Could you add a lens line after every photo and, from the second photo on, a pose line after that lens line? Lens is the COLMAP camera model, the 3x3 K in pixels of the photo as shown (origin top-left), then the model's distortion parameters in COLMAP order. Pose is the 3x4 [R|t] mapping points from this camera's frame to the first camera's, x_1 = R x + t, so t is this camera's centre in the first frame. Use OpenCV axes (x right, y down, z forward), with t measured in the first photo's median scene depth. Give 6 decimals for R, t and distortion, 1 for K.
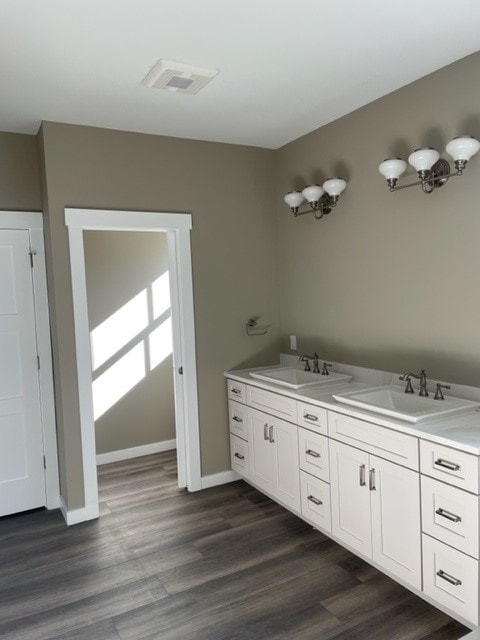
lens RADIAL K [[484.0, 0, 240.0], [0, 484.0, 320.0], [0, 0, 1]] dist [0.065453, -0.152763]
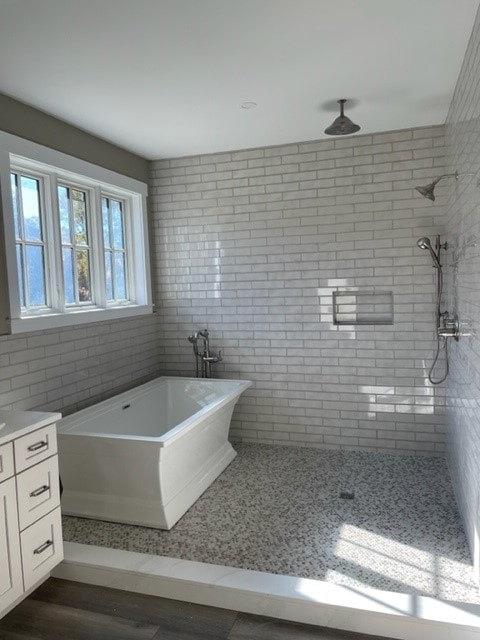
lens RADIAL K [[484.0, 0, 240.0], [0, 484.0, 320.0], [0, 0, 1]] dist [0.065453, -0.152763]
pose [[-0.672416, 0.000762, 0.740173, -0.680088], [0.104229, 0.990133, 0.093668, -0.047541], [-0.732798, 0.140131, -0.665861, 1.276894]]
